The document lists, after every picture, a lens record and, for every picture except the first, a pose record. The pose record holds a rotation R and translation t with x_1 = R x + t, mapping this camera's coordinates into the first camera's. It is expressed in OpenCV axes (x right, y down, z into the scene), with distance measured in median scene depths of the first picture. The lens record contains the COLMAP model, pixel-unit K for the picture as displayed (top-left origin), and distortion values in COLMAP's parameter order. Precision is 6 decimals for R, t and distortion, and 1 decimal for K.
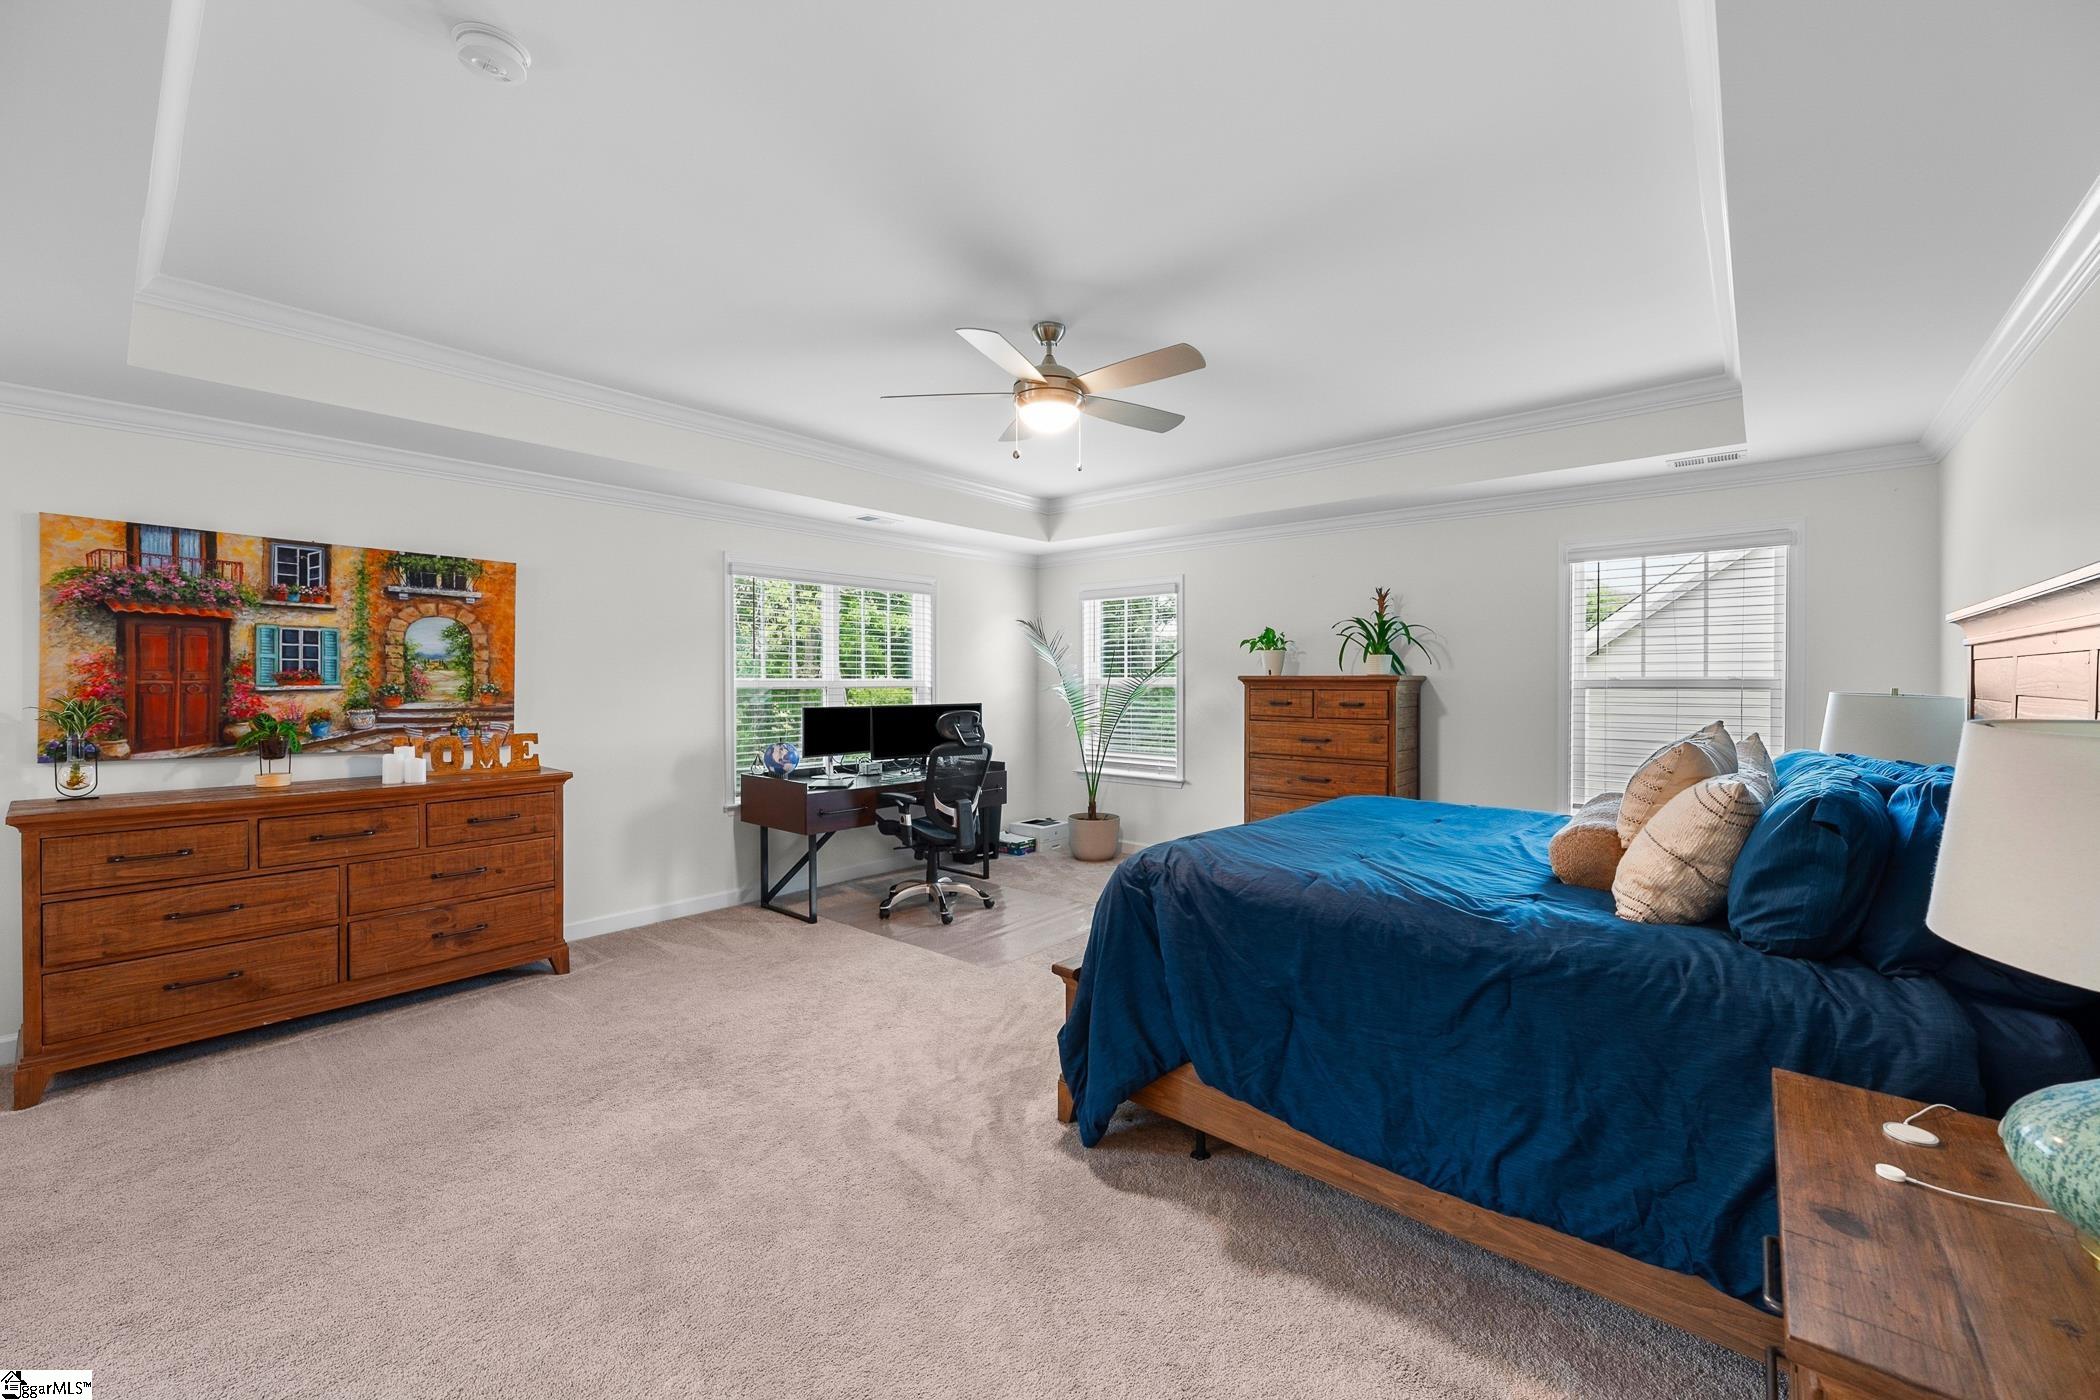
lens RADIAL K [[835.0, 0, 1044.7], [0, 835.0, 689.5], [0, 0, 1]] dist [-0.000389, 0.000032]
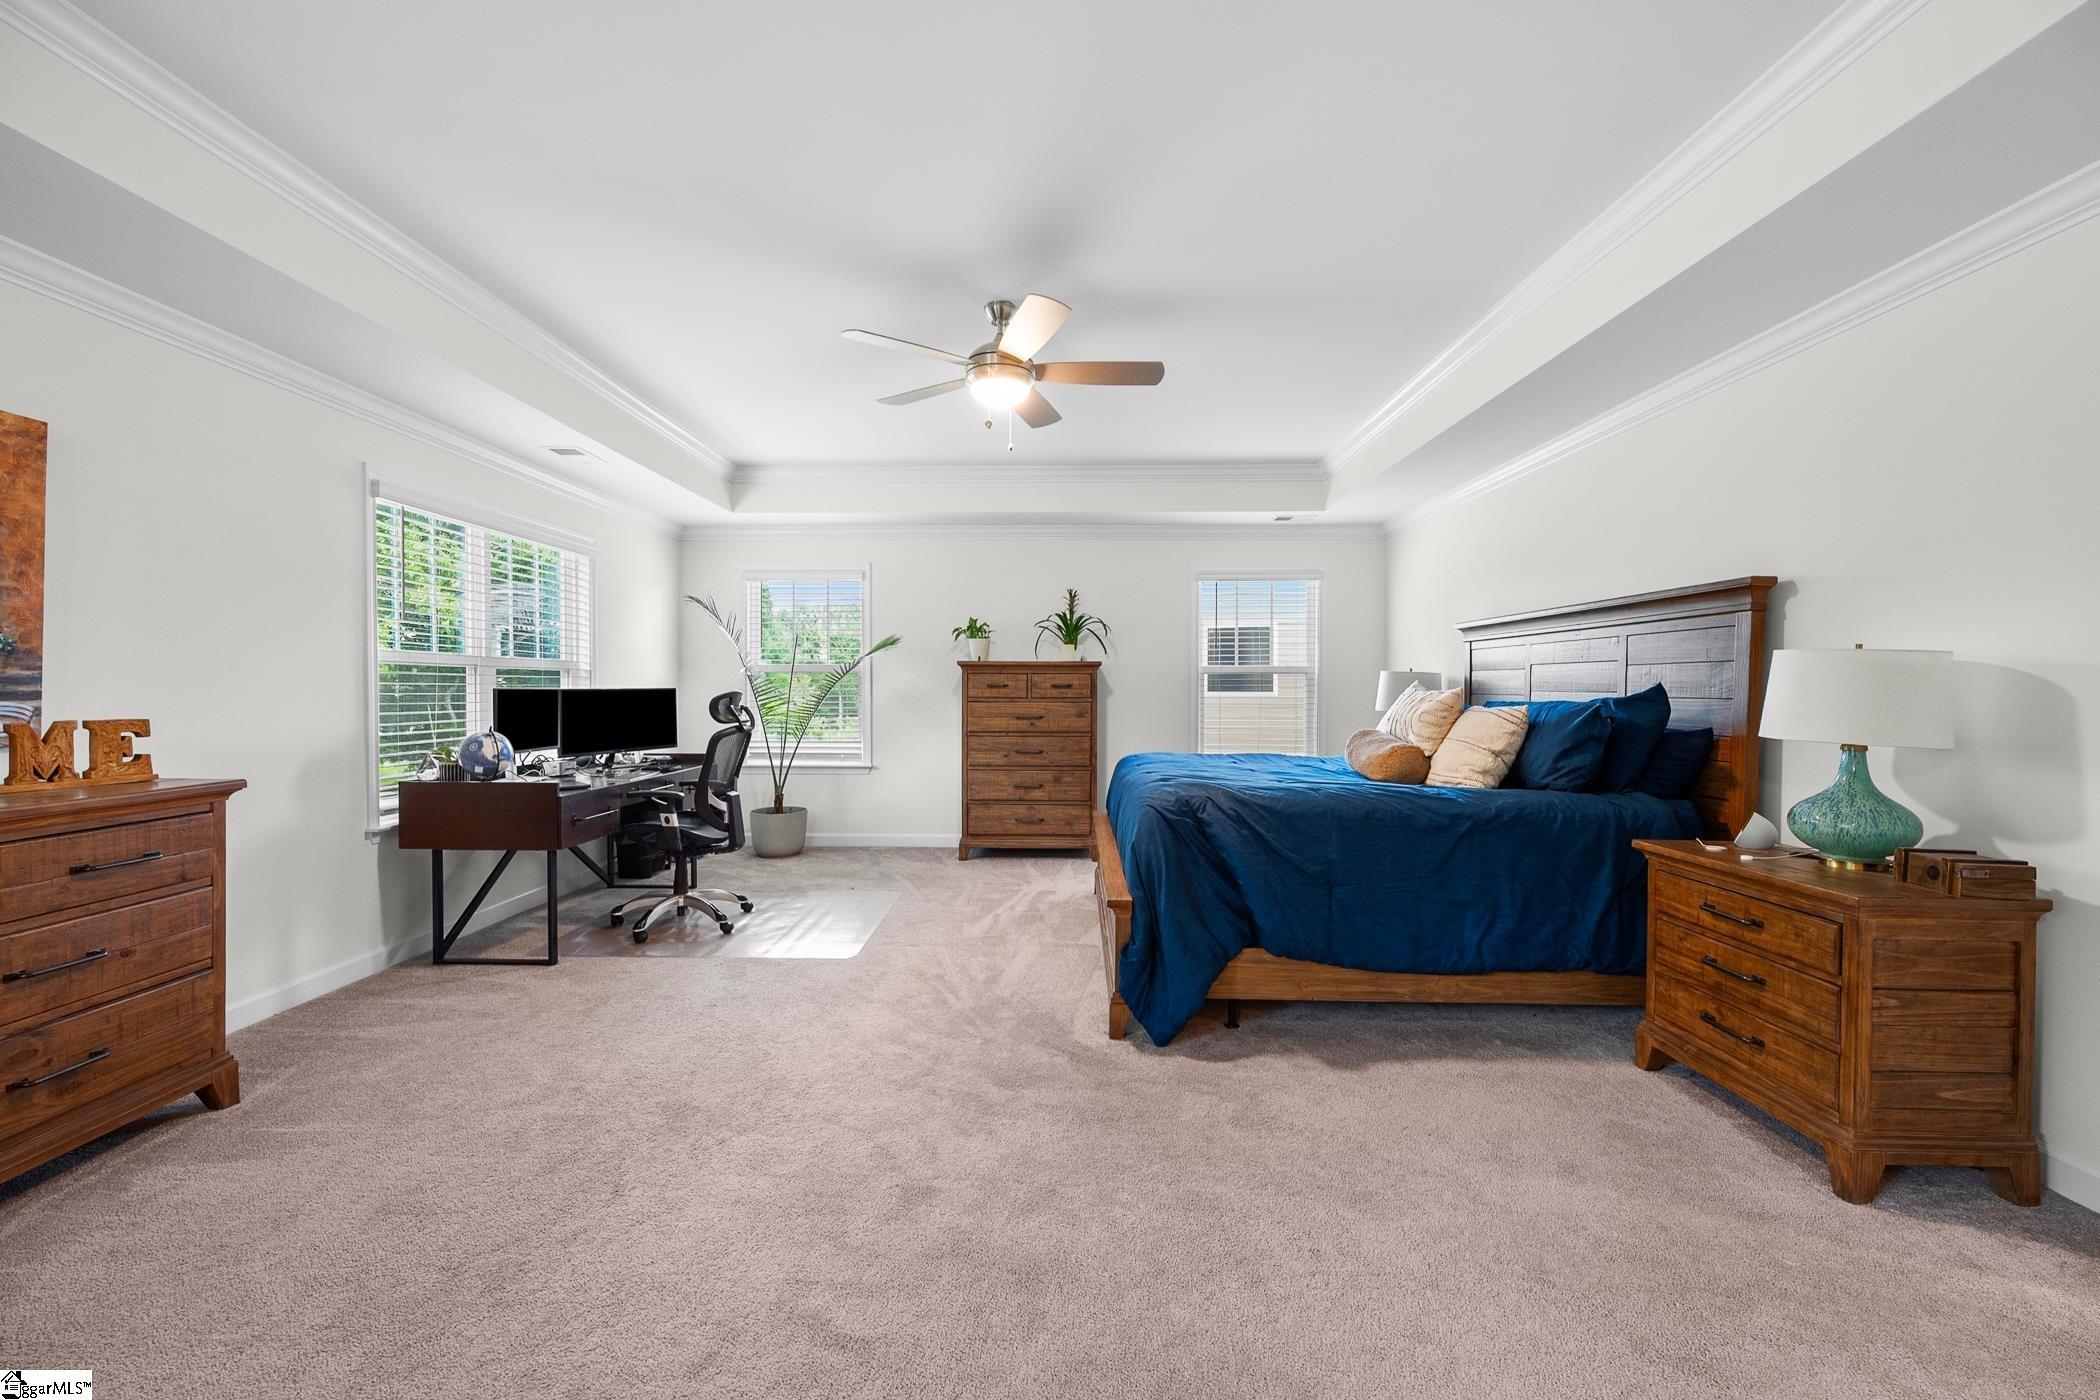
lens RADIAL K [[829.2, 0, 1050.0], [0, 829.2, 700.0], [0, 0, 1]] dist [-0.002014, -0.000061]
pose [[0.767276, -0.007491, 0.641273, -0.434927], [0.005157, 0.999972, 0.005510, 0.034596], [-0.641296, -0.000921, 0.767293, 0.122192]]
